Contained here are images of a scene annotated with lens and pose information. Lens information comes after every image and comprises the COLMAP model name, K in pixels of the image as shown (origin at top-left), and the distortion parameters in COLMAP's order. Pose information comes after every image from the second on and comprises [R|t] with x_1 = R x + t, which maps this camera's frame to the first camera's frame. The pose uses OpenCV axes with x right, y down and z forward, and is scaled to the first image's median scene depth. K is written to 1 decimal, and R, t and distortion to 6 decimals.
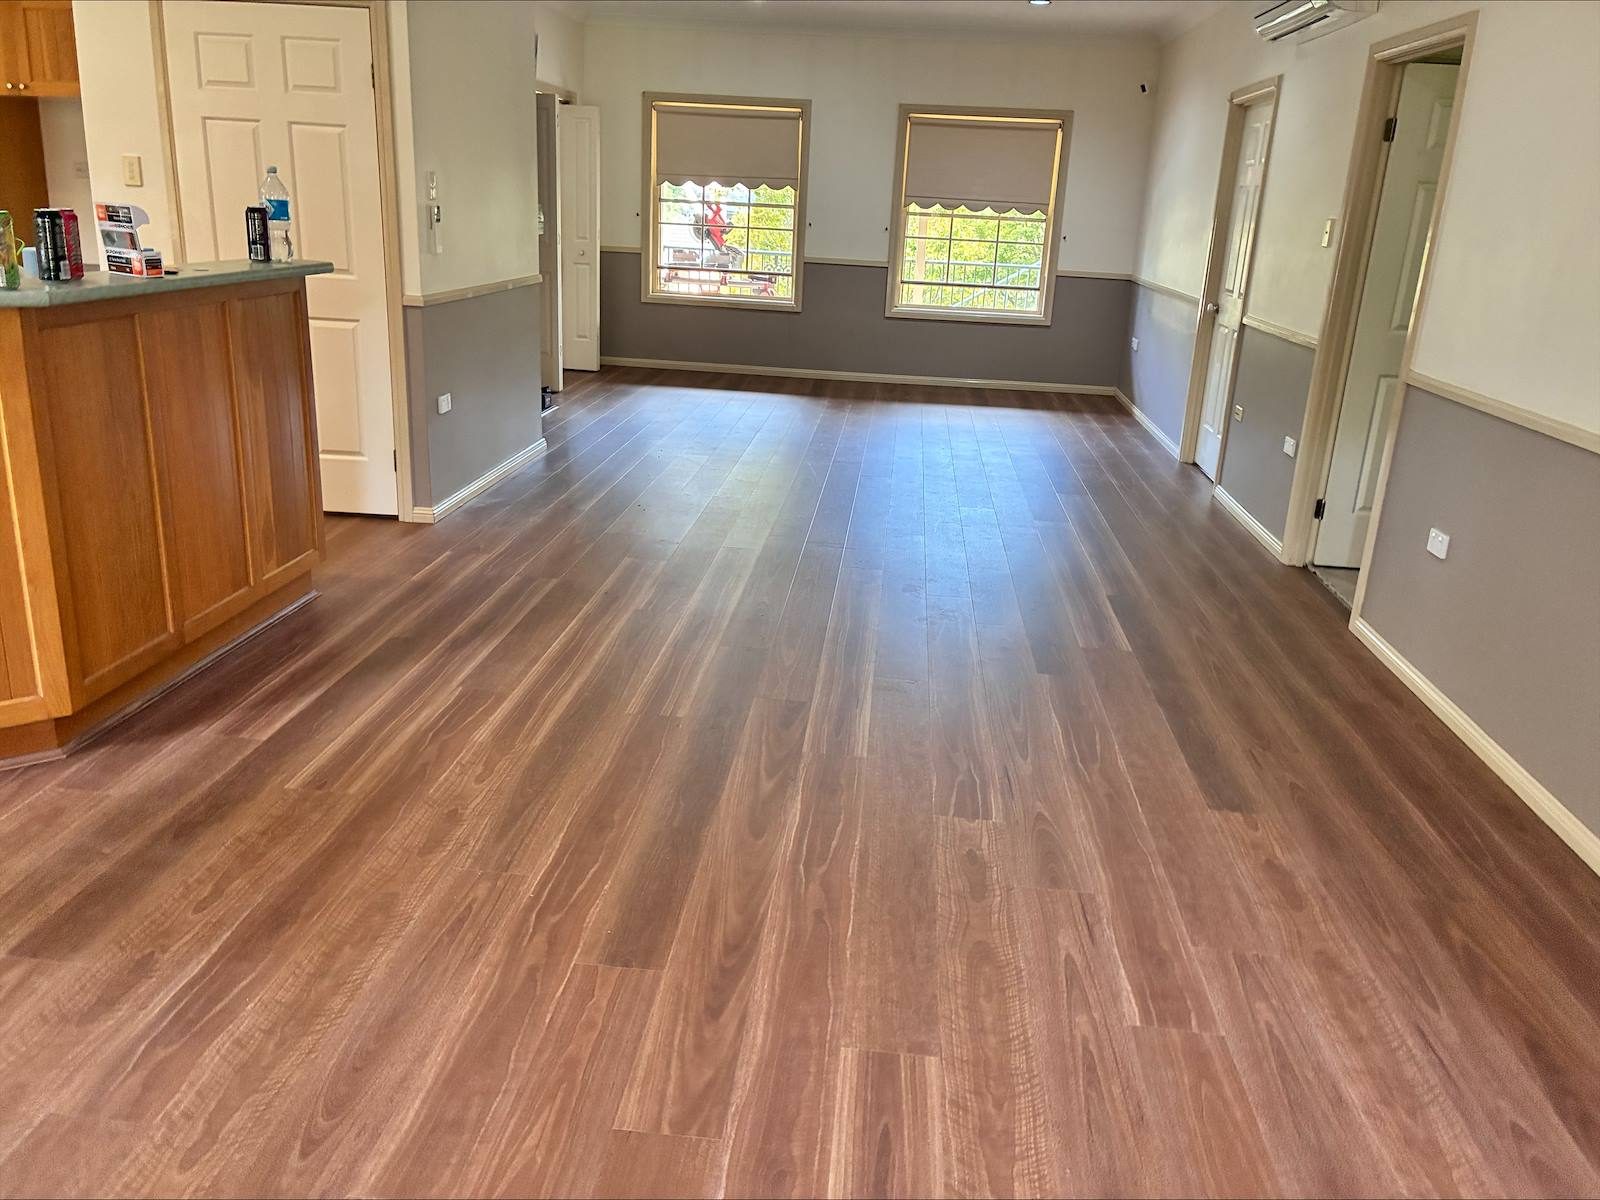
lens RADIAL K [[1226.8, 0, 797.2], [0, 1226.8, 590.7], [0, 0, 1]] dist [0.047992, -0.038086]
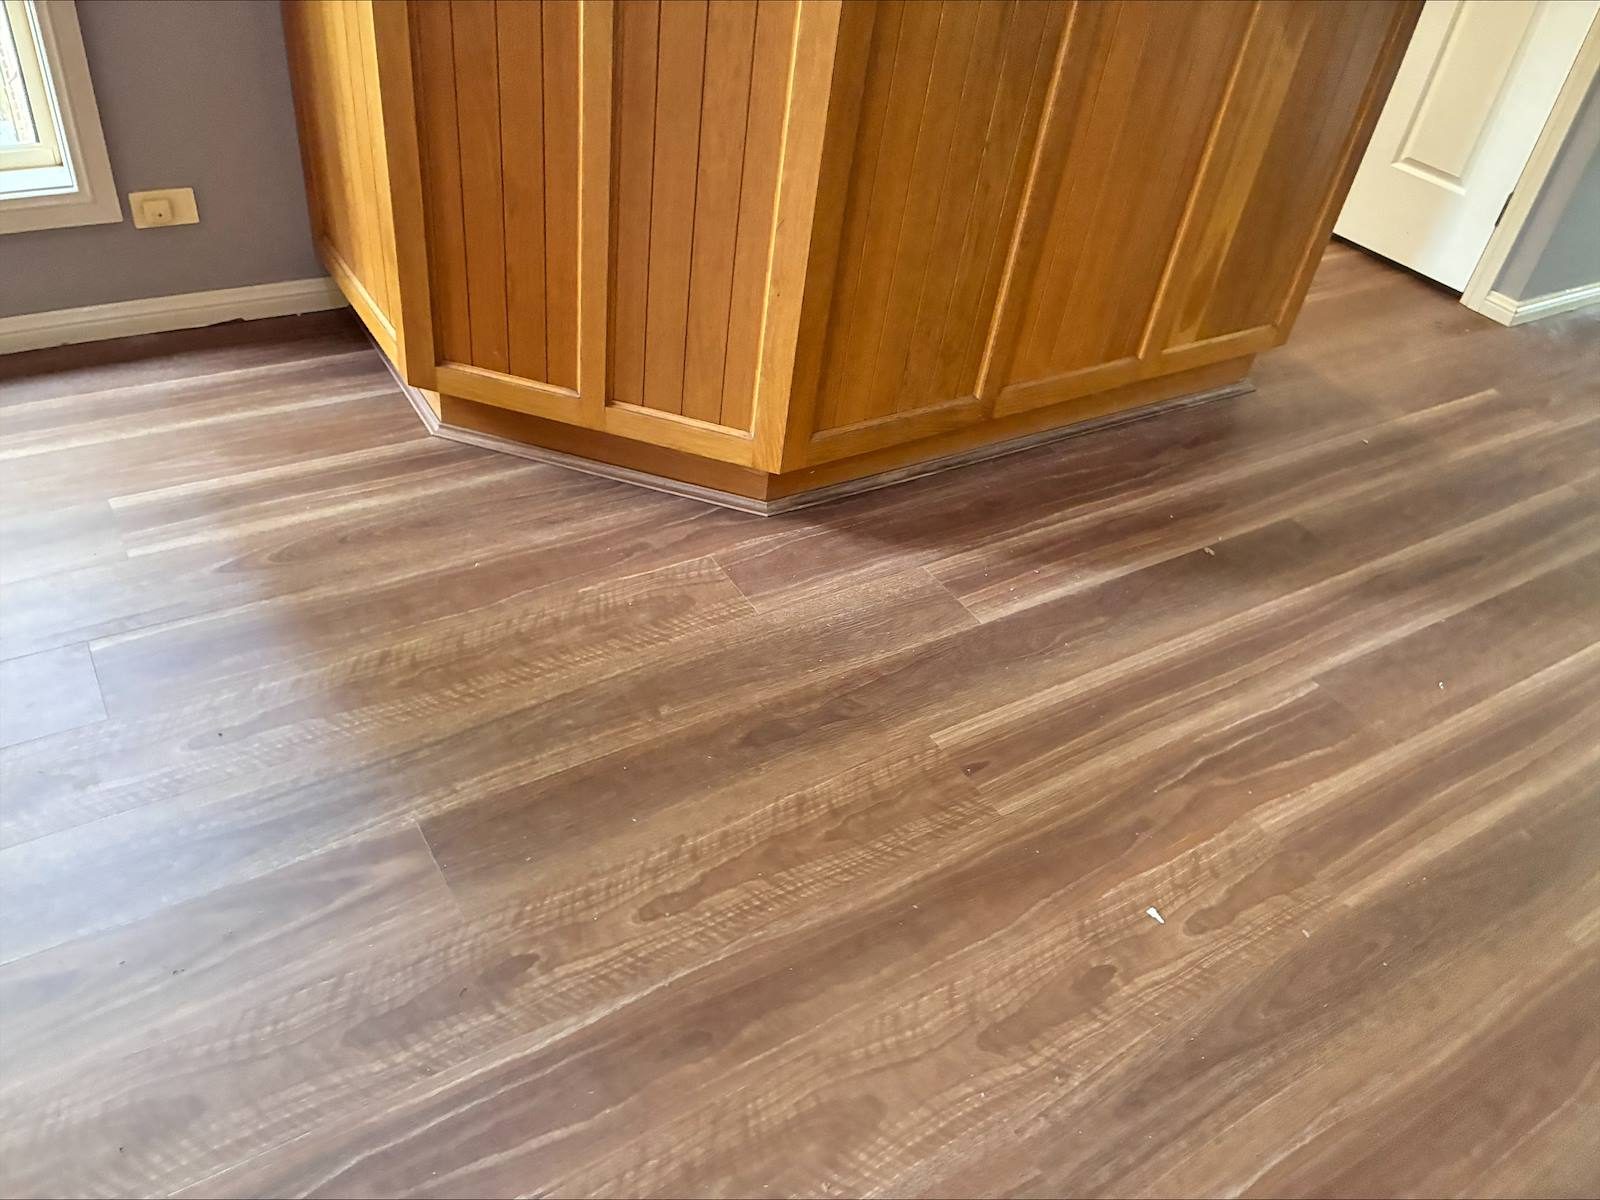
lens RADIAL K [[1226.8, 0, 804.8], [0, 1226.8, 604.5], [0, 0, 1]] dist [0.047992, -0.038086]
pose [[0.616517, 0.516379, -0.594356, -0.105085], [-0.325639, 0.854532, 0.404640, -0.113906], [0.716844, -0.055922, 0.694987, 0.464236]]
